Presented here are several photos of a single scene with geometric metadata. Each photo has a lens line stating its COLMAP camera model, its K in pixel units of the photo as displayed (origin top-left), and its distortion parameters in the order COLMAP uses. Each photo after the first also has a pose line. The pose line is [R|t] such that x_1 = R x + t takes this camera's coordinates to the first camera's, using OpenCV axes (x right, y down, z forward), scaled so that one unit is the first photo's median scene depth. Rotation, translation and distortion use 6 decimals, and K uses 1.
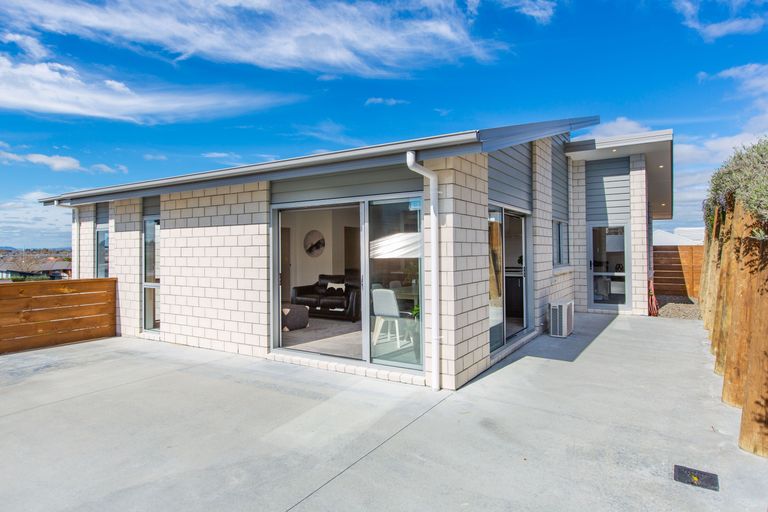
lens RADIAL K [[444.4, 0, 384.0], [0, 444.4, 256.0], [0, 0, 1]] dist [0.000369, 0.000033]
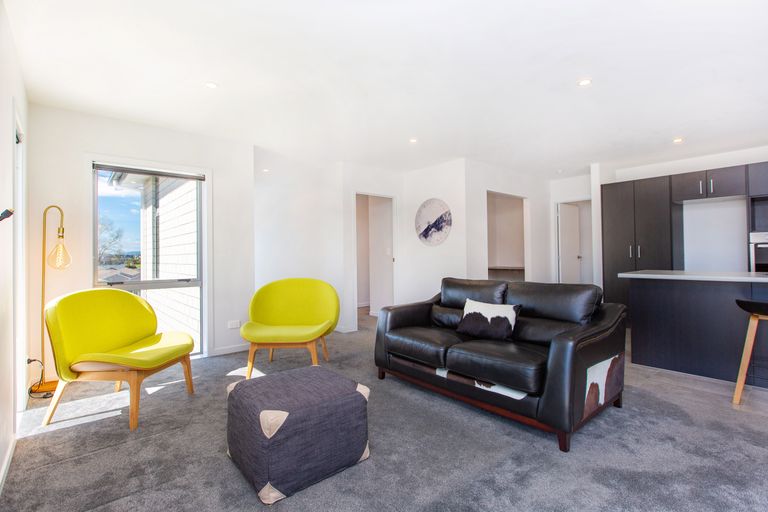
lens RADIAL K [[366.9, 0, 385.4], [0, 366.9, 250.6], [0, 0, 1]] dist [-0.002290, -0.000394]
pose [[0.957221, -0.009711, -0.289195, -0.123175], [0.002950, 0.999712, -0.023805, 0.030224], [0.289343, 0.021934, 0.956974, 0.825508]]
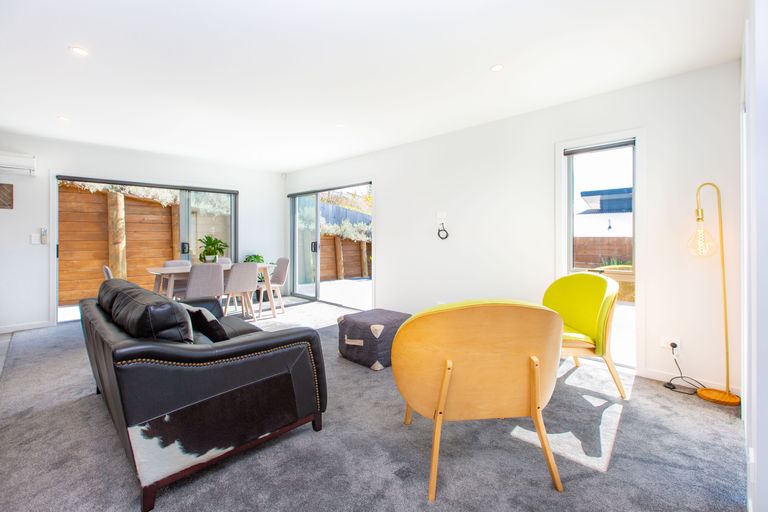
lens RADIAL K [[347.0, 0, 384.2], [0, 347.0, 239.0], [0, 0, 1]] dist [0.001257, -0.001300]
pose [[-0.976287, 0.004684, 0.216429, -0.363689], [0.008877, 0.999791, 0.018406, 0.013301], [-0.216297, 0.019890, -0.976125, 1.485153]]
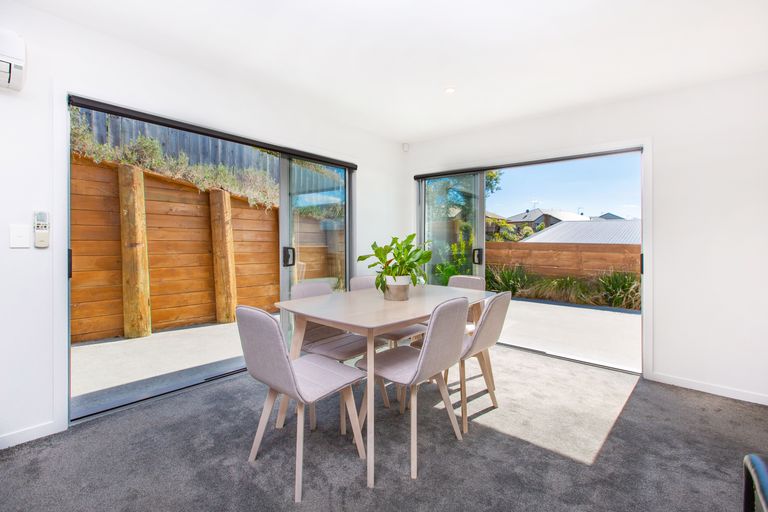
lens RADIAL K [[343.7, 0, 384.0], [0, 343.7, 249.3], [0, 0, 1]] dist [0.001357, -0.000181]
pose [[-0.989960, -0.013762, 0.140674, 0.039859], [-0.008600, 0.999269, 0.037236, 0.017143], [-0.141083, 0.035652, -0.989356, 1.250533]]
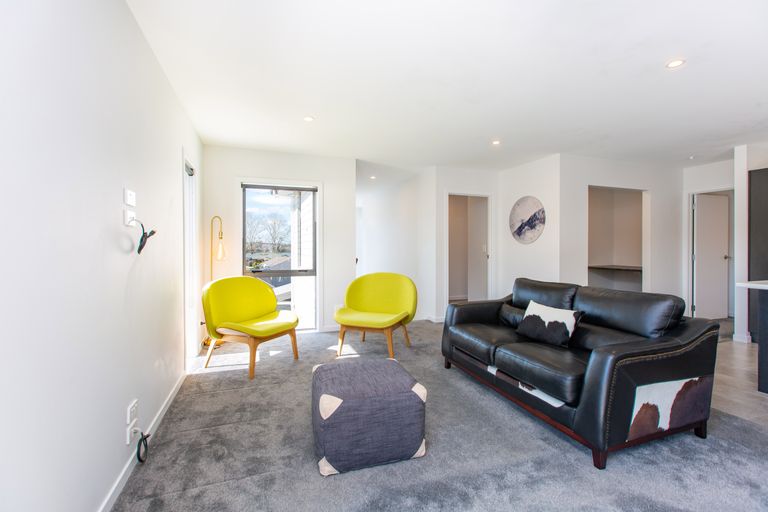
lens RADIAL K [[343.7, 0, 384.0], [0, 343.7, 249.3], [0, 0, 1]] dist [0.001357, -0.000181]
pose [[0.792094, 0.008429, -0.610341, -0.050949], [-0.012676, 0.999916, -0.002642, 0.020012], [0.610267, 0.009829, 0.792135, 0.838044]]
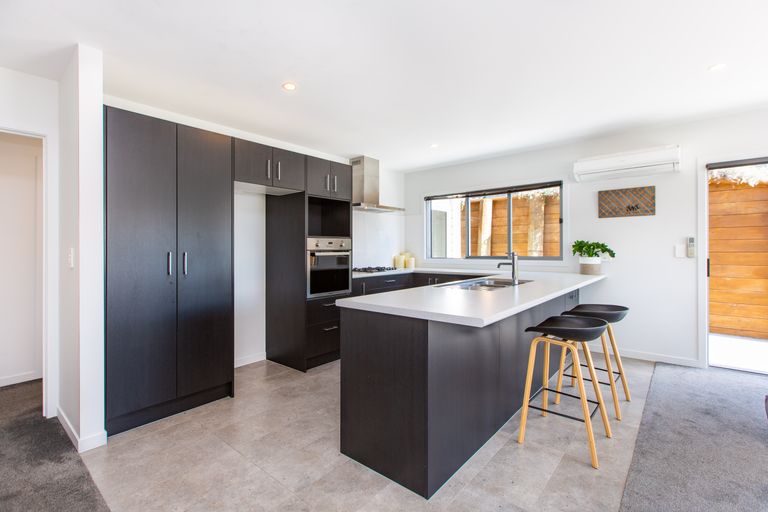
lens RADIAL K [[351.8, 0, 384.9], [0, 351.8, 248.2], [0, 0, 1]] dist [-0.000340, -0.000244]
pose [[0.137557, 0.005477, 0.990479, -0.178331], [0.021918, 0.999723, -0.008572, 0.010416], [-0.990251, 0.022888, 0.137399, 1.364711]]
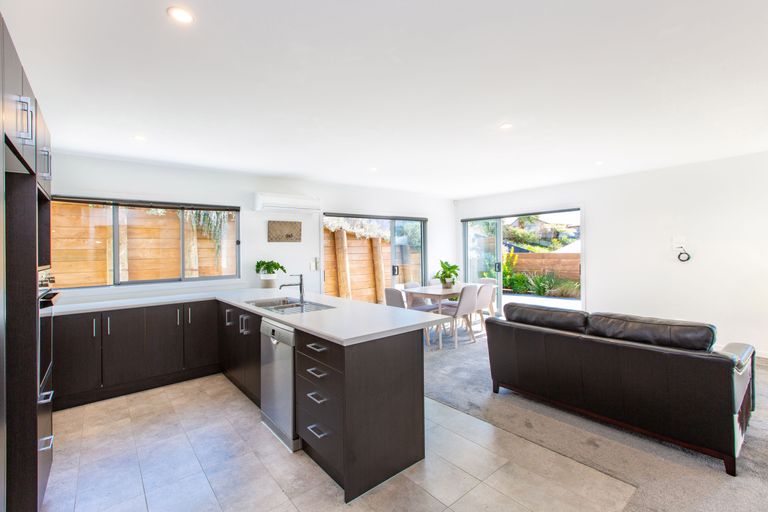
lens RADIAL K [[343.7, 0, 384.0], [0, 343.7, 249.3], [0, 0, 1]] dist [0.001357, -0.000181]
pose [[-0.951830, 0.024998, 0.305606, -0.017352], [0.029243, 0.999529, 0.009320, -0.017677], [-0.305229, 0.017808, -0.952112, 1.663362]]
